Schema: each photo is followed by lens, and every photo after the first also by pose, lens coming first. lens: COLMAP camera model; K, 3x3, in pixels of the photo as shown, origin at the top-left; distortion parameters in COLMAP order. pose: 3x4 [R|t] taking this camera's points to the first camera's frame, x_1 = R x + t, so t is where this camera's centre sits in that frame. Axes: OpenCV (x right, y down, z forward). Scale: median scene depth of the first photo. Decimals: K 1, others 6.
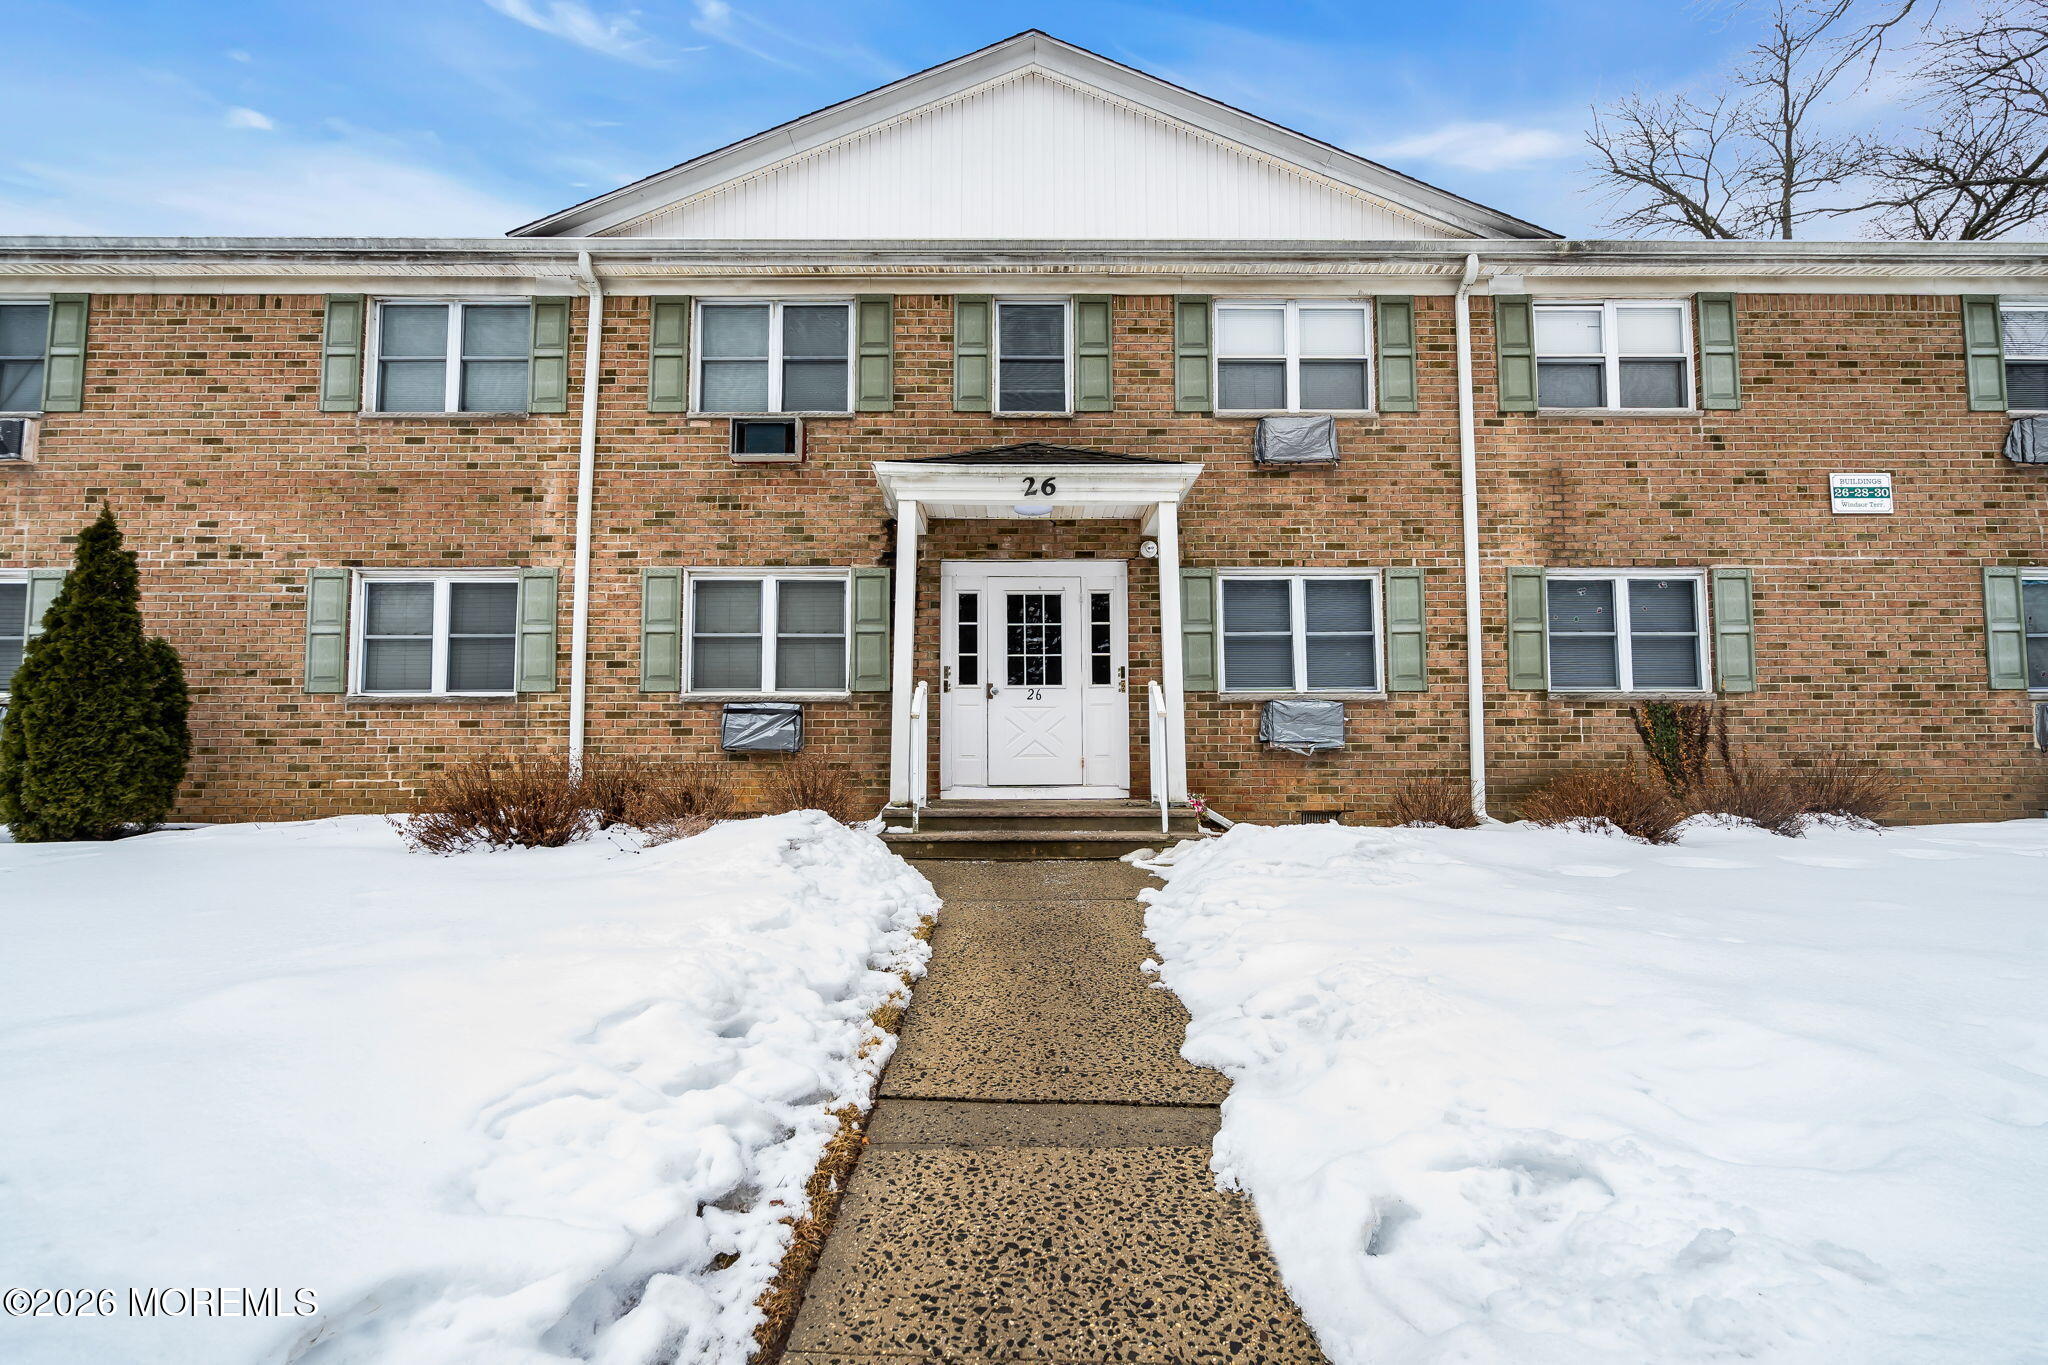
lens RADIAL K [[937.1, 0, 1016.8], [0, 937.1, 687.4], [0, 0, 1]] dist [0.003052, 0.000195]
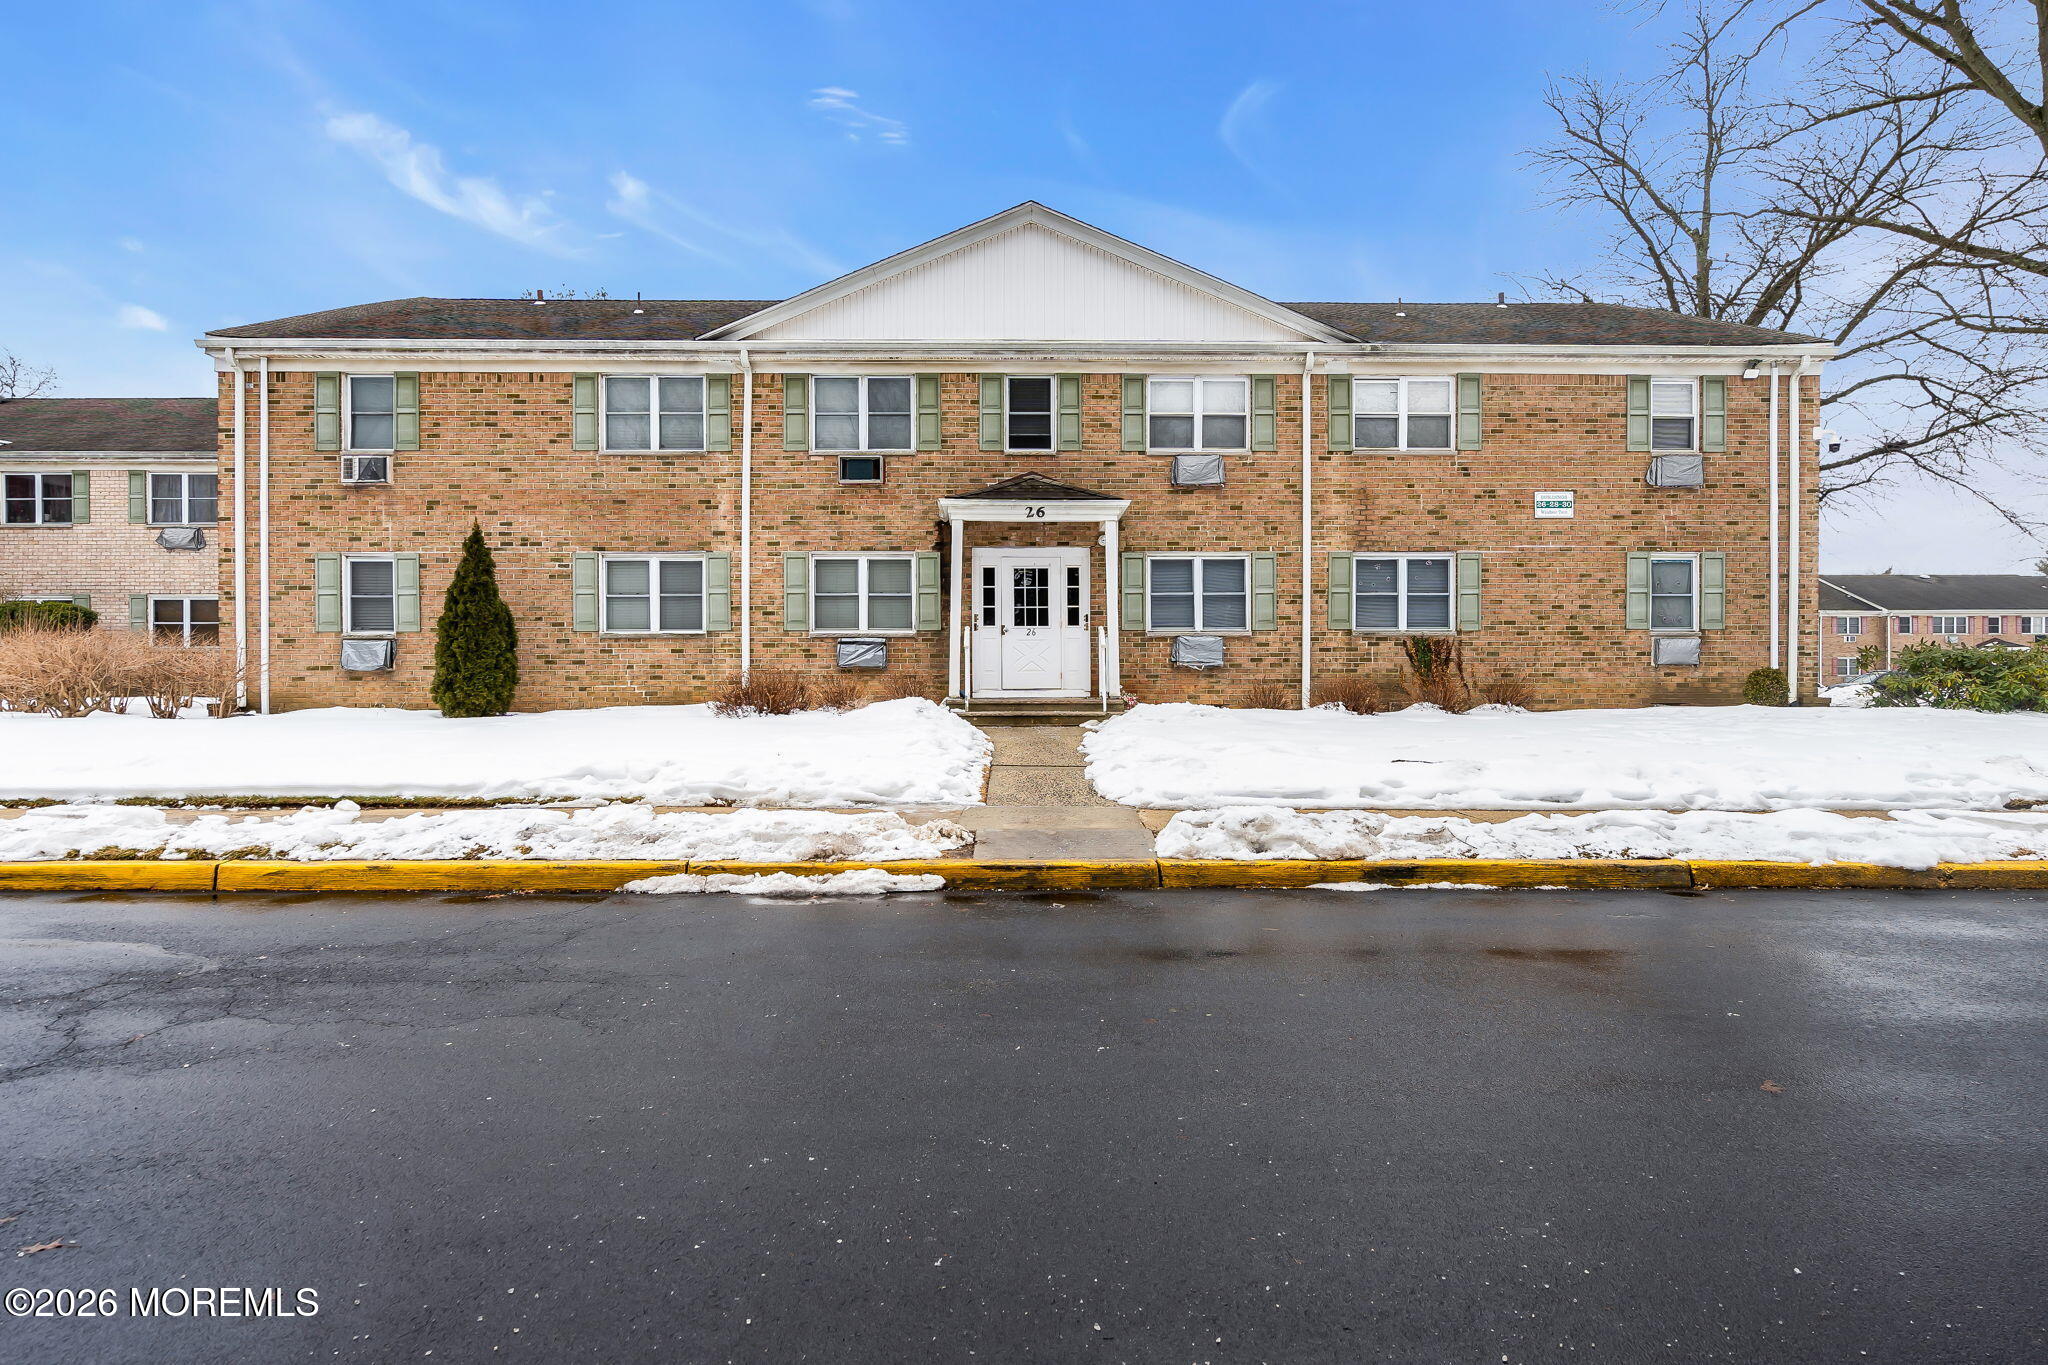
lens RADIAL K [[905.1, 0, 1023.6], [0, 905.1, 682.5], [0, 0, 1]] dist [-0.003204, -0.000087]
pose [[0.999830, -0.000753, 0.018407, -0.022399], [-0.000700, 0.996892, 0.078780, -0.028391], [-0.018409, -0.078779, 0.996722, -0.535035]]
